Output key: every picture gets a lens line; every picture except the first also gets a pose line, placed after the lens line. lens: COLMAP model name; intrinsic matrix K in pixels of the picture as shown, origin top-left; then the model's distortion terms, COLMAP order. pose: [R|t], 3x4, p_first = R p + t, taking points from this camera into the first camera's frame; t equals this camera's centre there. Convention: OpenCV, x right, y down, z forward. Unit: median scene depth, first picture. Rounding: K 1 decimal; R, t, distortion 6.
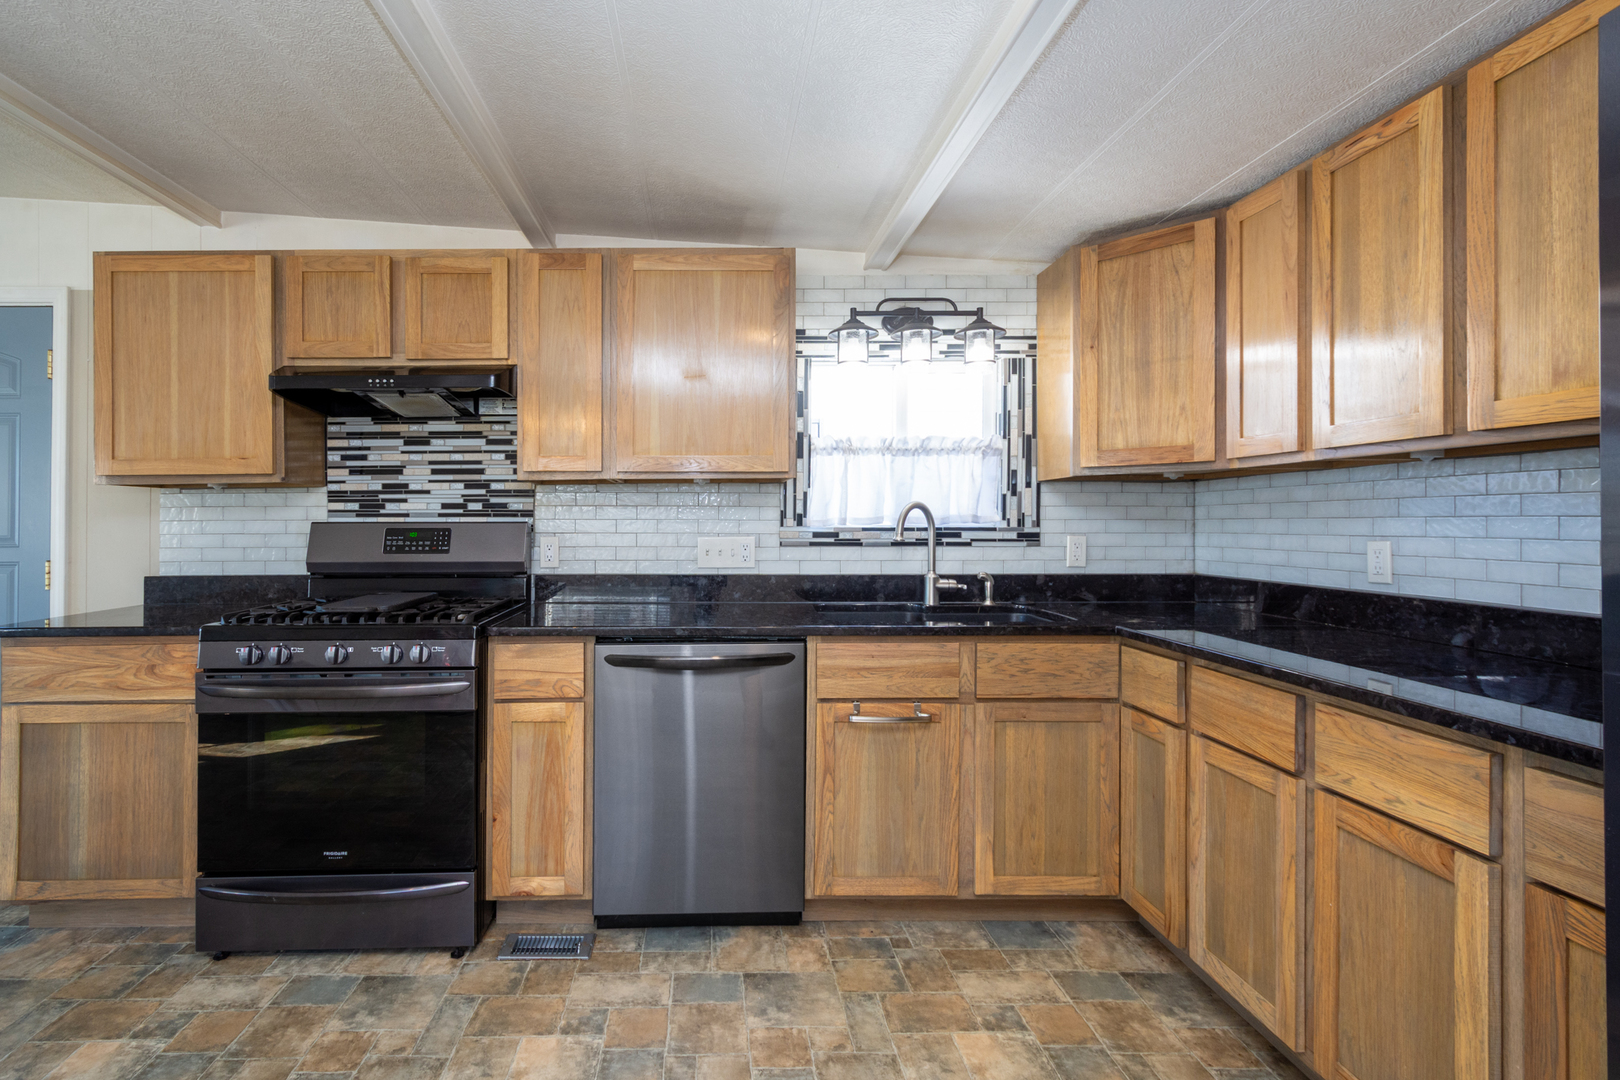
lens RADIAL K [[748.8, 0, 704.9], [0, 748.8, 515.1], [0, 0, 1]] dist [0.002928, -0.000150]
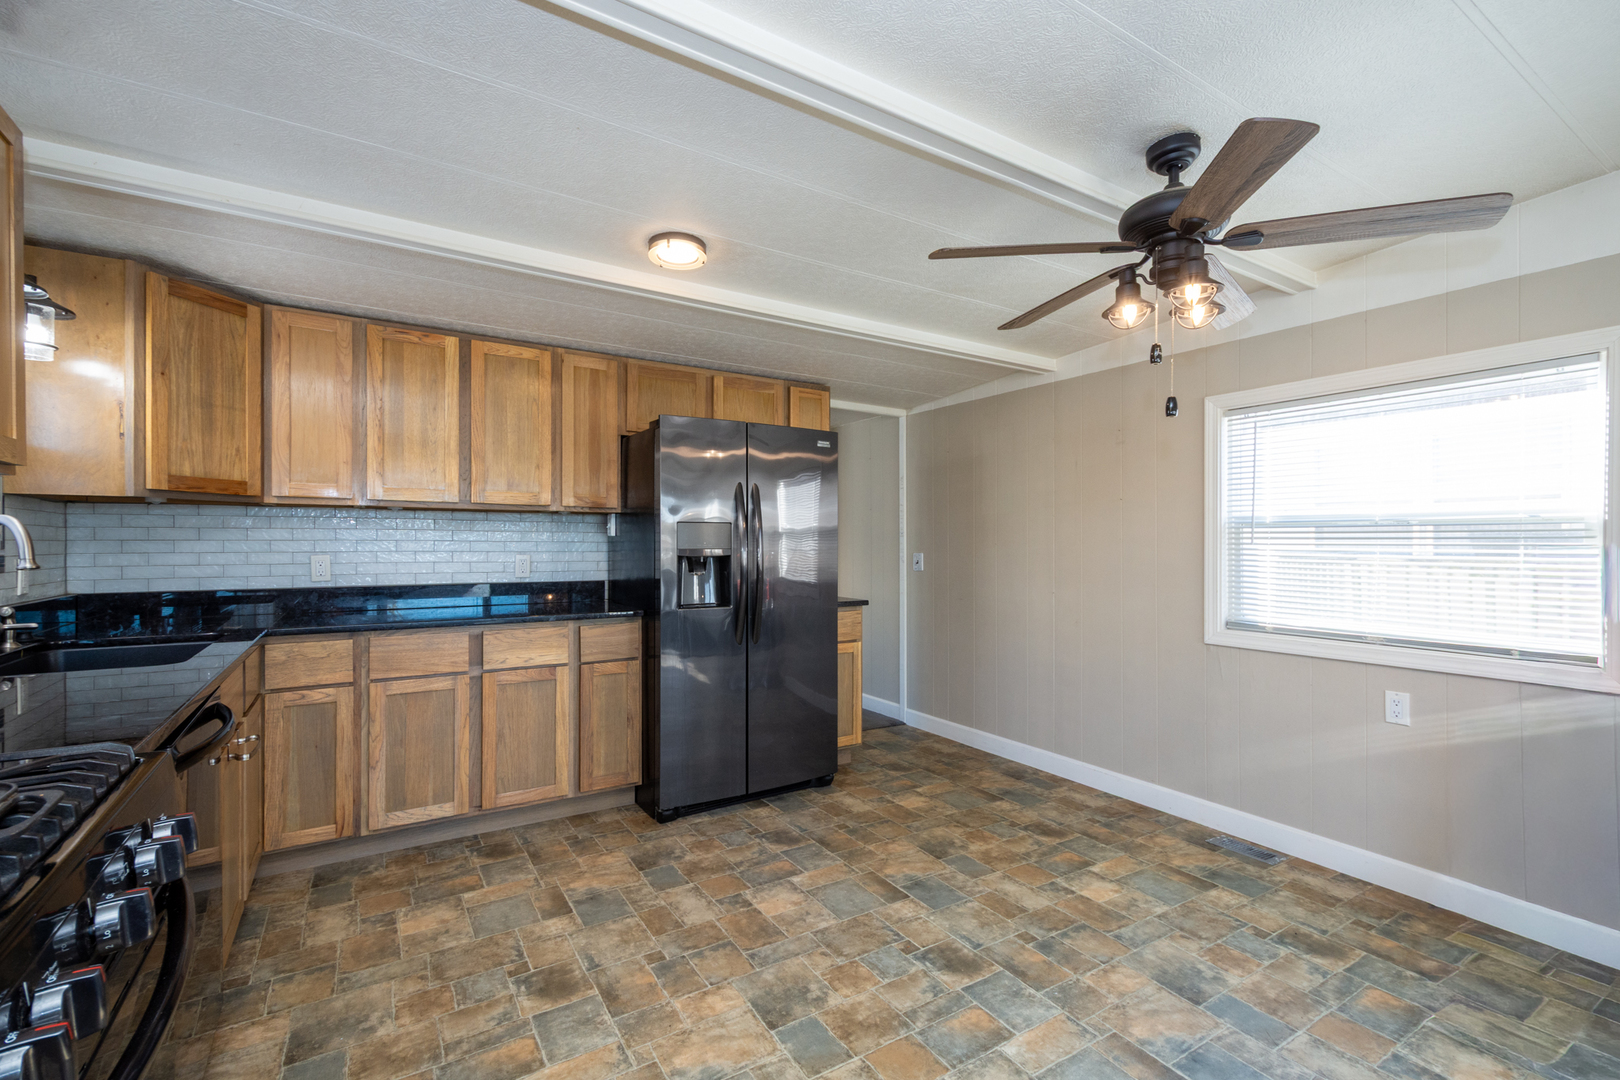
lens RADIAL K [[724.2, 0, 832.5], [0, 724.2, 528.0], [0, 0, 1]] dist [0.009764, -0.000027]
pose [[-0.544063, 0.015978, 0.838892, -0.906880], [-0.010238, 0.999618, -0.025679, 0.004850], [-0.838982, -0.022559, -0.543691, 0.844585]]
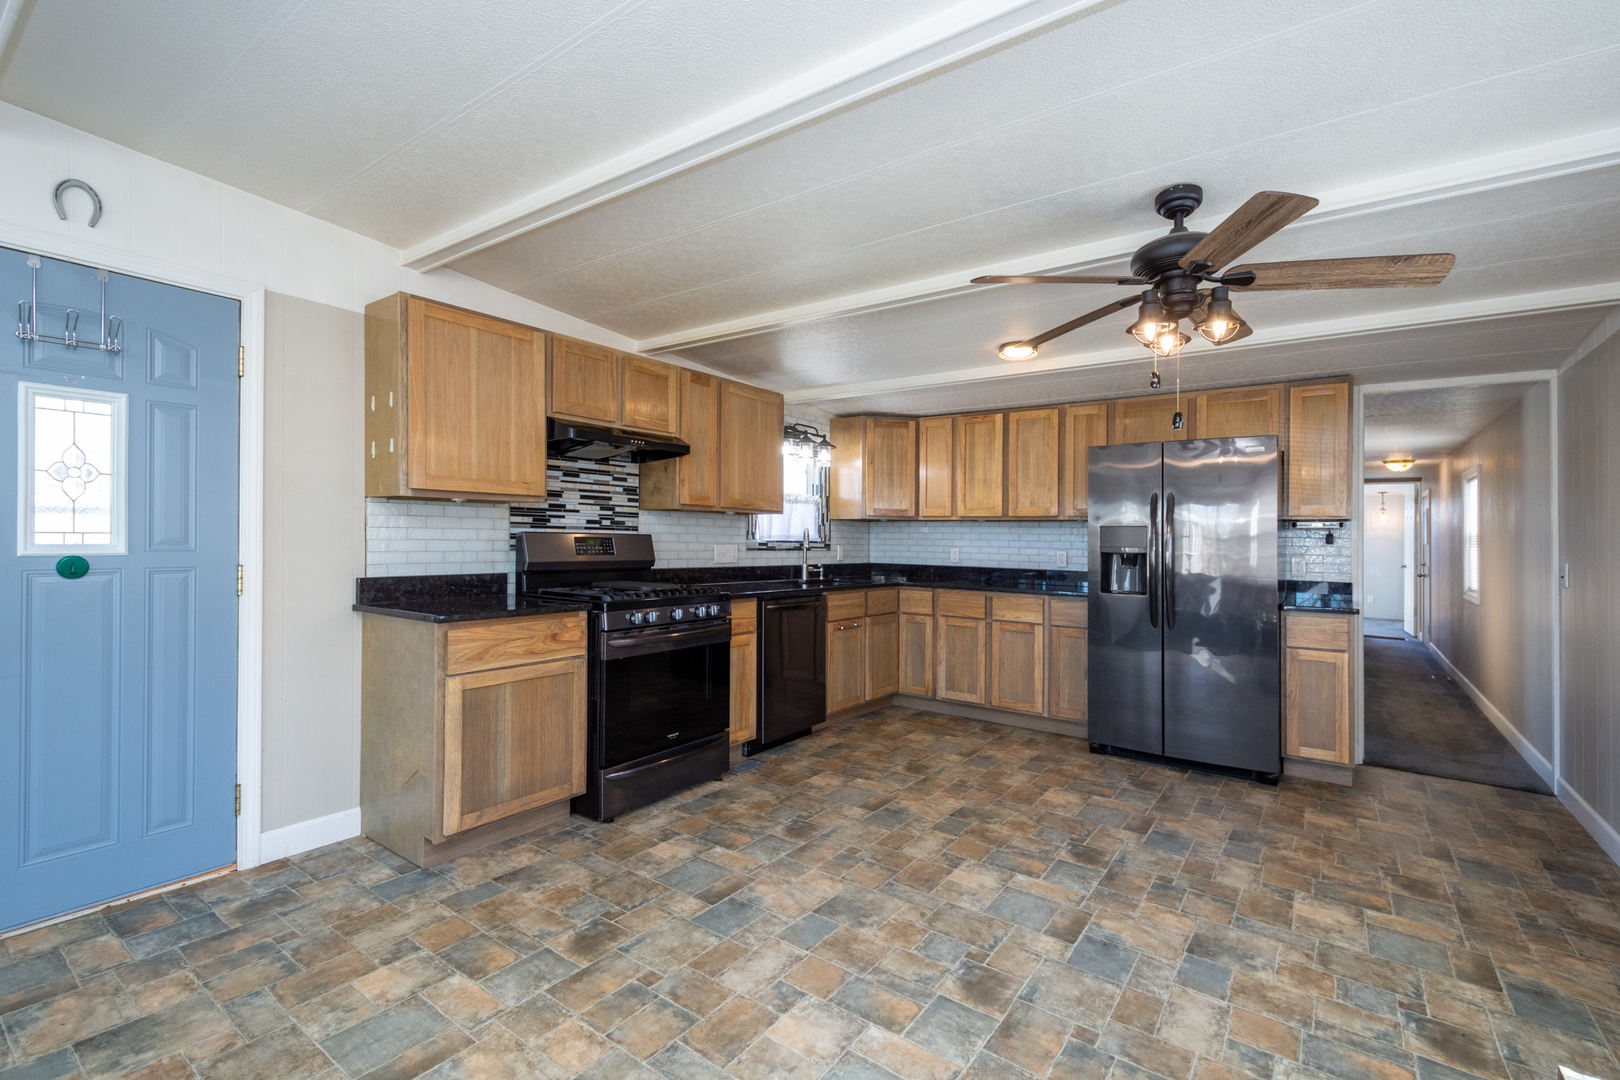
lens RADIAL K [[724.2, 0, 787.6], [0, 724.2, 517.4], [0, 0, 1]] dist [0.009764, -0.000027]
pose [[0.611527, 0.036712, 0.790372, -1.516328], [-0.026501, 0.999313, -0.025913, 0.006241], [-0.790780, -0.005099, 0.612079, -0.165001]]
